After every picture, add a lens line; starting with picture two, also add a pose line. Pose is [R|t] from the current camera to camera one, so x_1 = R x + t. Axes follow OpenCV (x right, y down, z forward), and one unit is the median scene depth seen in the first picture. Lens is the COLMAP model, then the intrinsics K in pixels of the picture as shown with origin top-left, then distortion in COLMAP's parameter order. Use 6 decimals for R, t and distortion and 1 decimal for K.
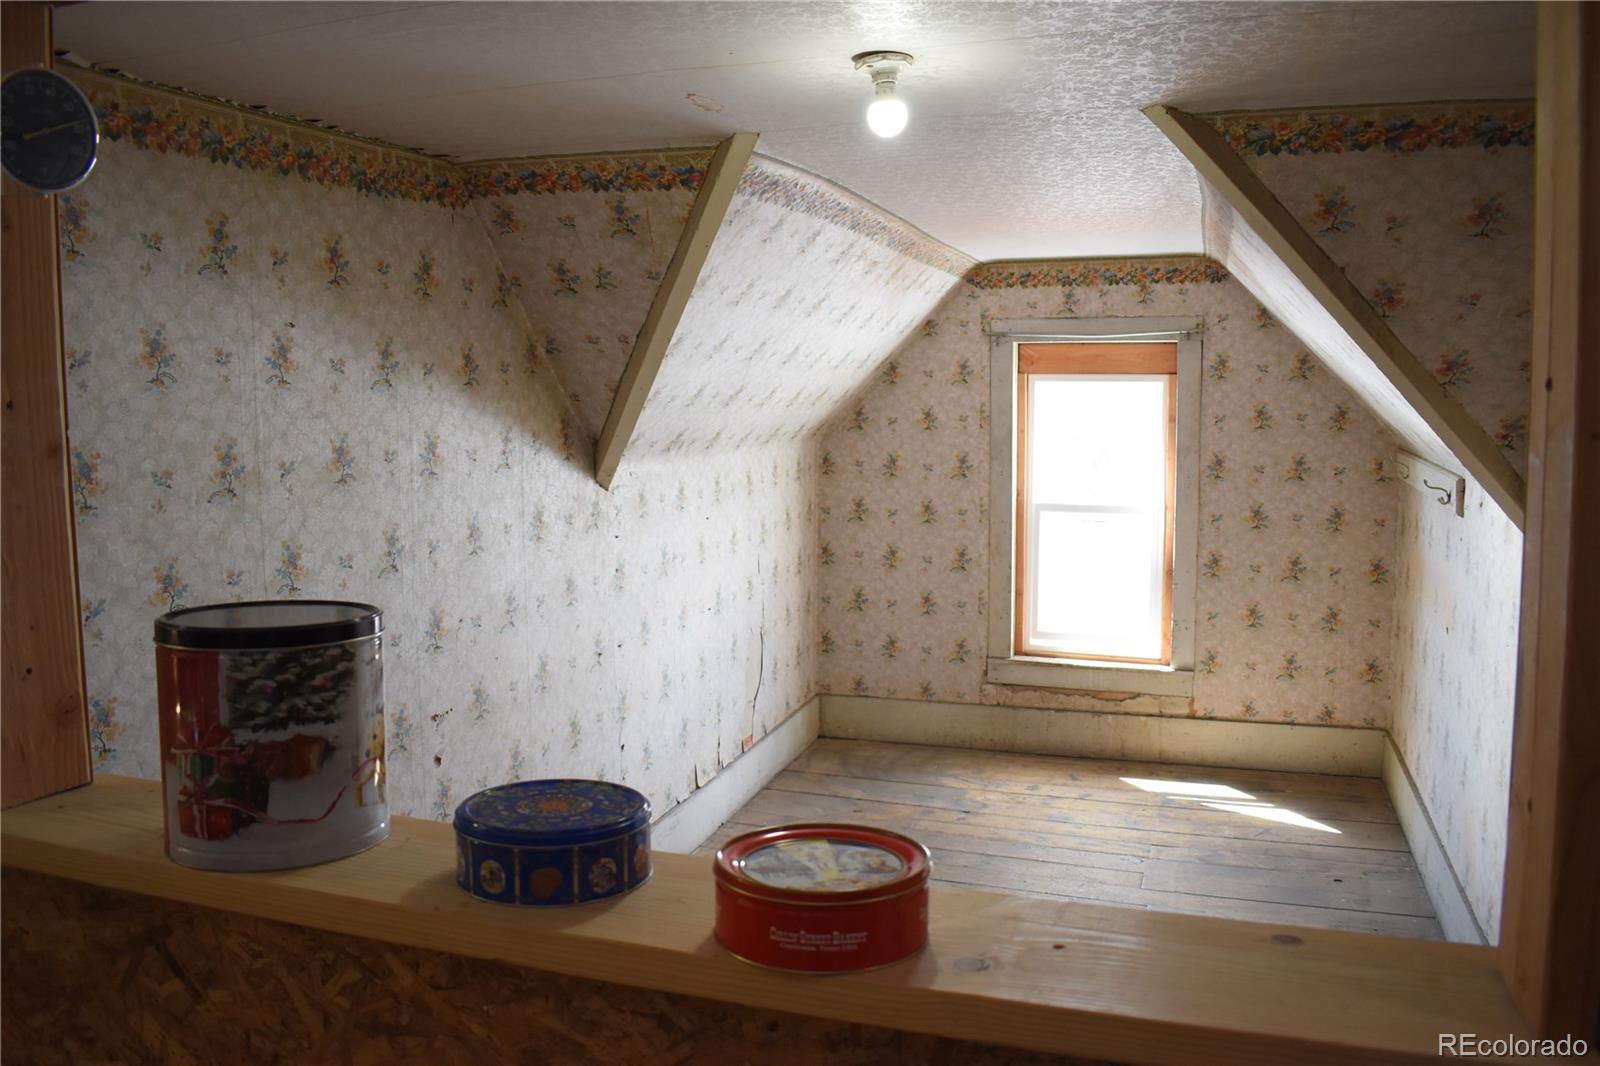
lens RADIAL K [[1258.9, 0, 808.4], [0, 1258.9, 531.6], [0, 0, 1]] dist [-0.088745, 0.007102]
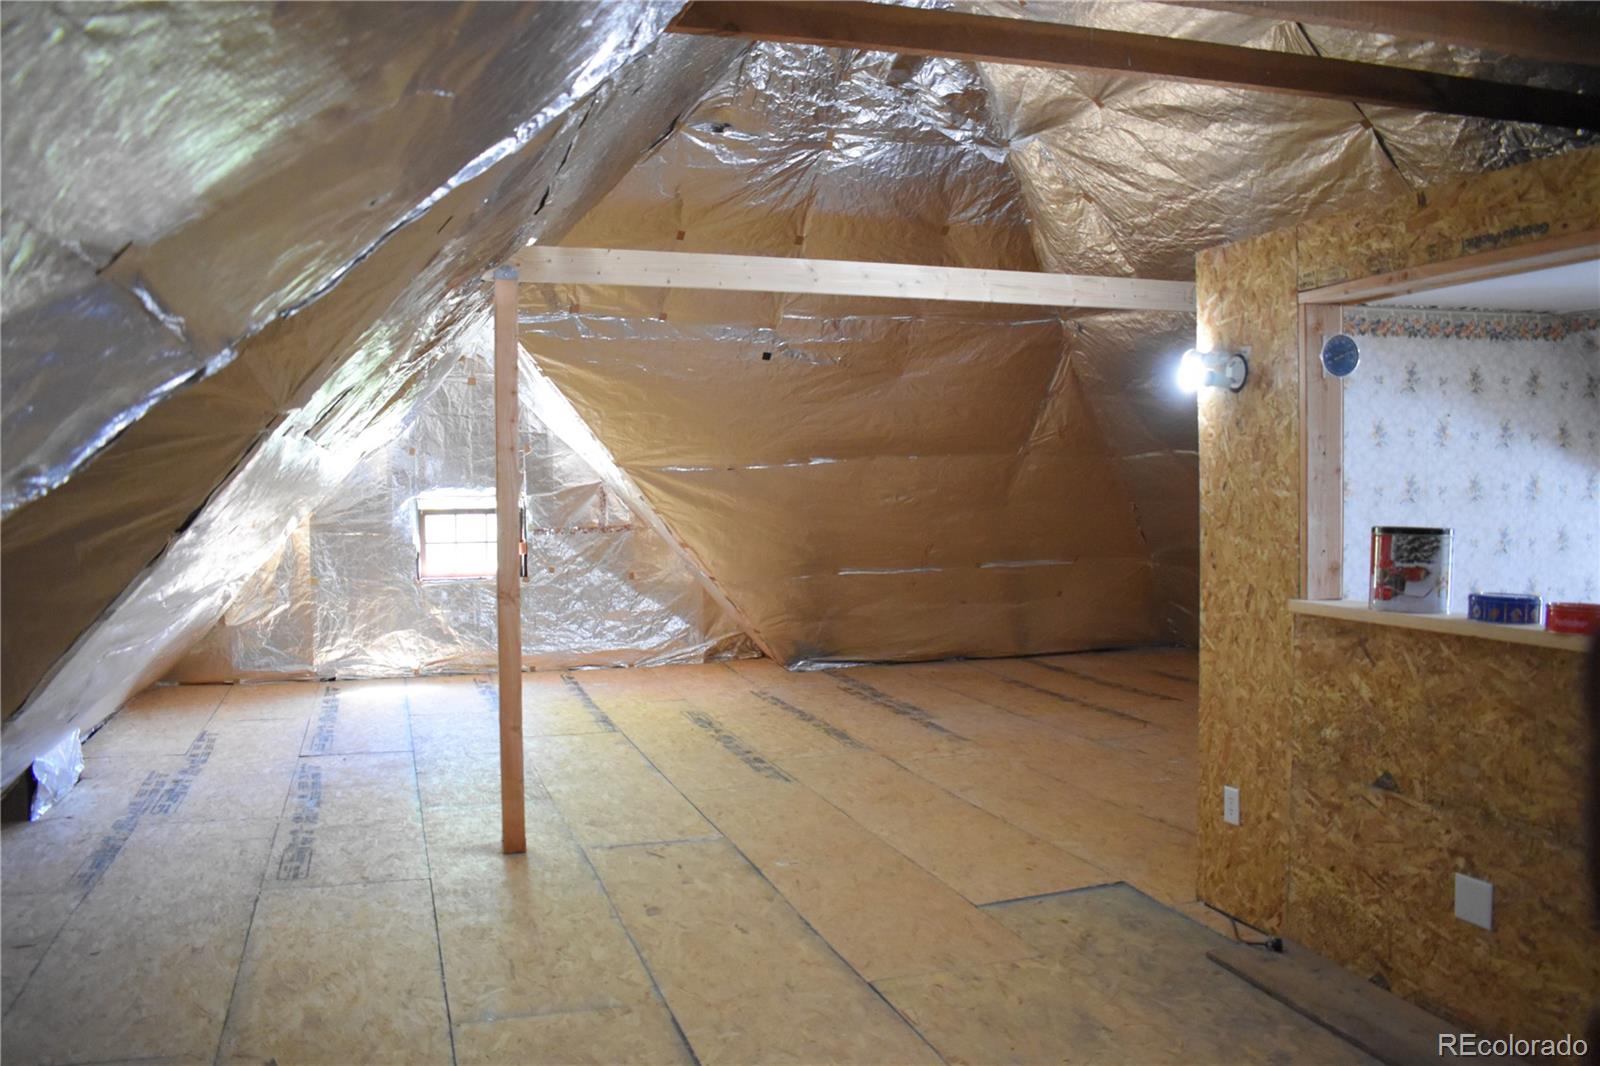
lens RADIAL K [[1258.9, 0, 800.2], [0, 1258.9, 536.4], [0, 0, 1]] dist [-0.088745, 0.007102]
pose [[0.601585, 0.035652, -0.798013, 0.558475], [-0.076245, 0.997005, -0.012936, 0.135012], [0.795162, 0.068626, 0.602502, -1.037318]]
